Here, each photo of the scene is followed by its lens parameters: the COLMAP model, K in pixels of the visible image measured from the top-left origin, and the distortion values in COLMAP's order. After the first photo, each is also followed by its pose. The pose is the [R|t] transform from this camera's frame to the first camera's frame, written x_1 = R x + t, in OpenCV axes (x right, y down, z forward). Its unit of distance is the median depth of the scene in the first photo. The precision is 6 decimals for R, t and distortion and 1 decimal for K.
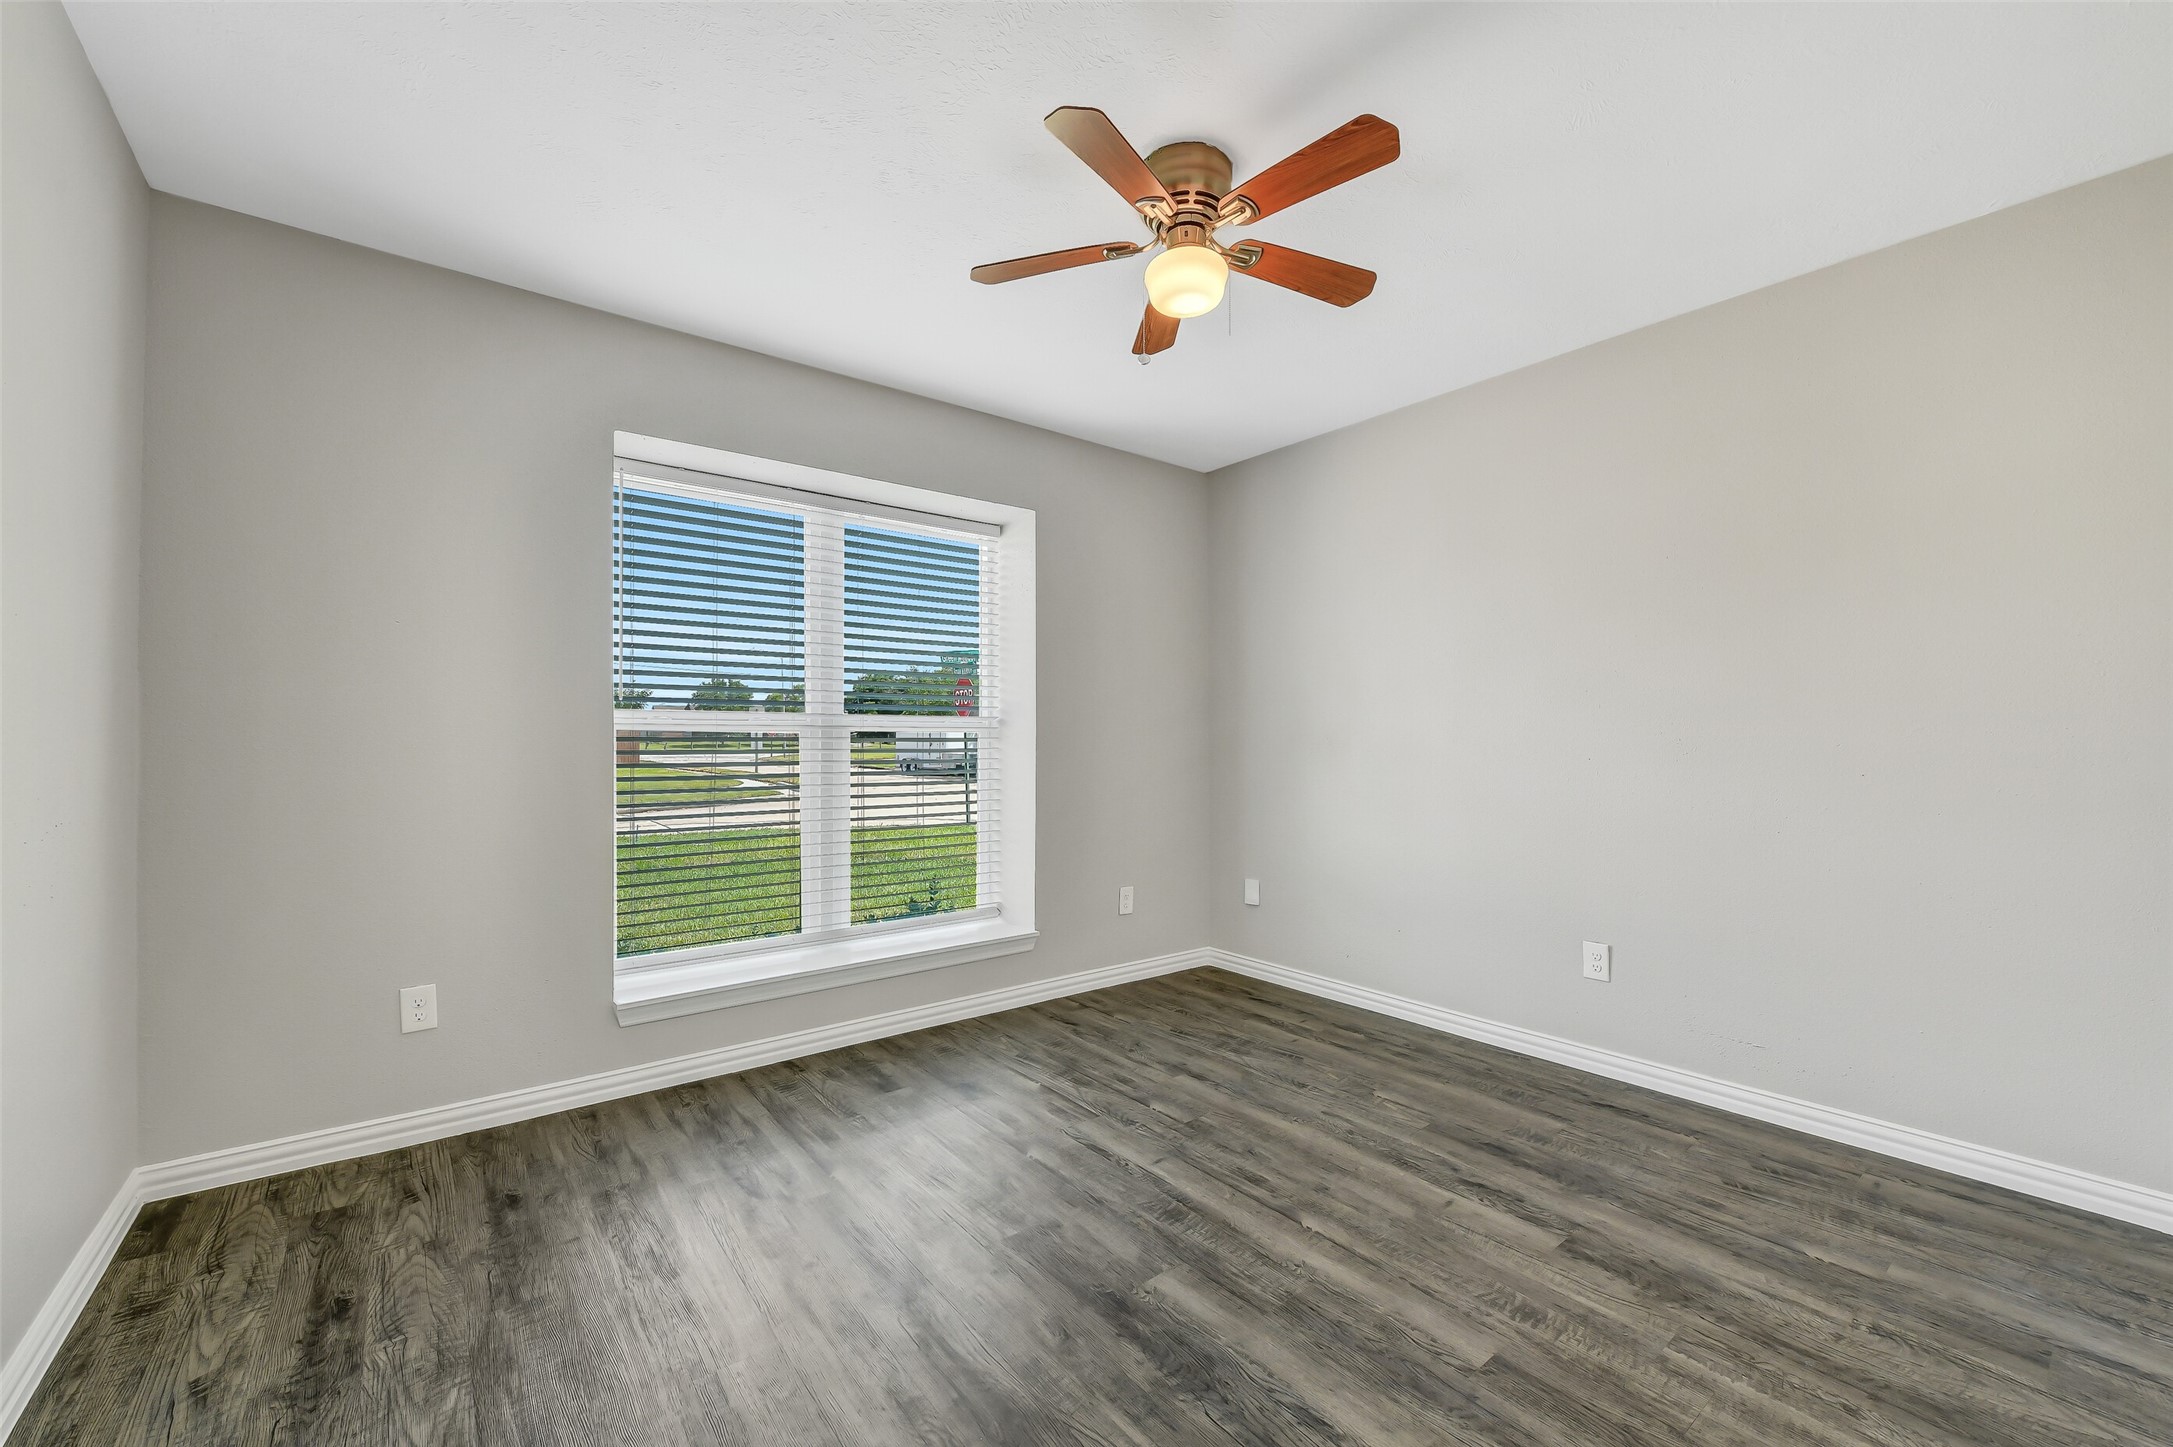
lens RADIAL K [[860.8, 0, 1092.1], [0, 860.8, 724.3], [0, 0, 1]] dist [-0.009698, -0.000209]
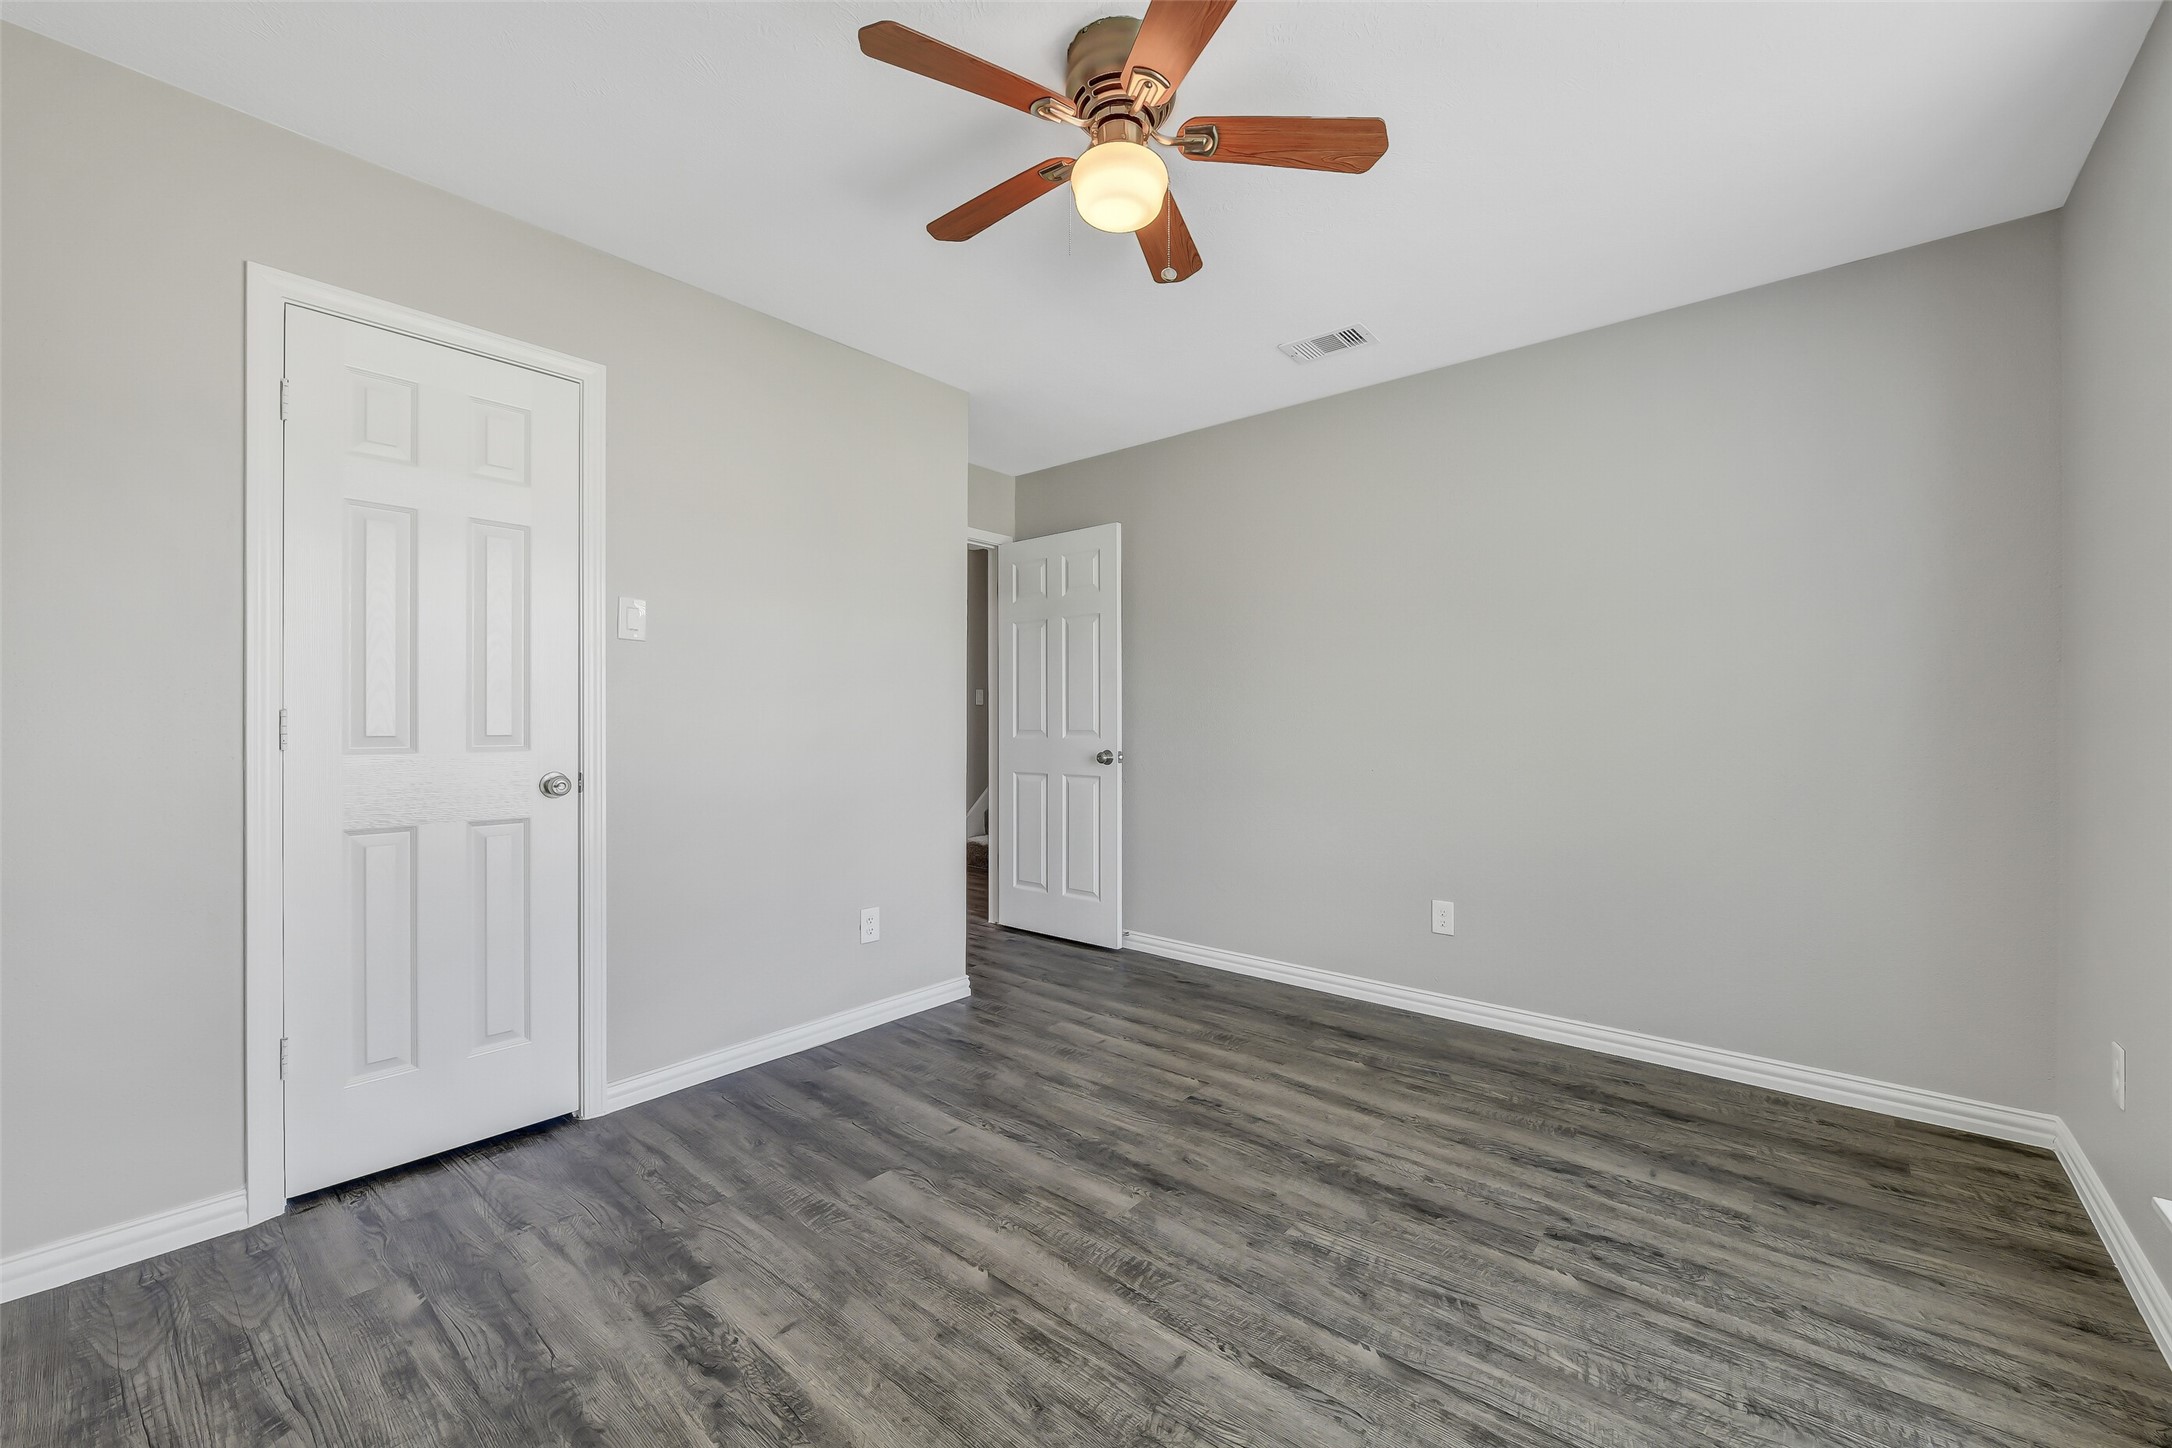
lens RADIAL K [[860.4, 0, 1091.6], [0, 860.4, 724.8], [0, 0, 1]] dist [-0.009698, -0.000209]
pose [[-0.979835, -0.001225, -0.199803, 0.327149], [0.001635, 0.999899, -0.014152, 0.035933], [0.199800, -0.014193, -0.979734, 1.948601]]
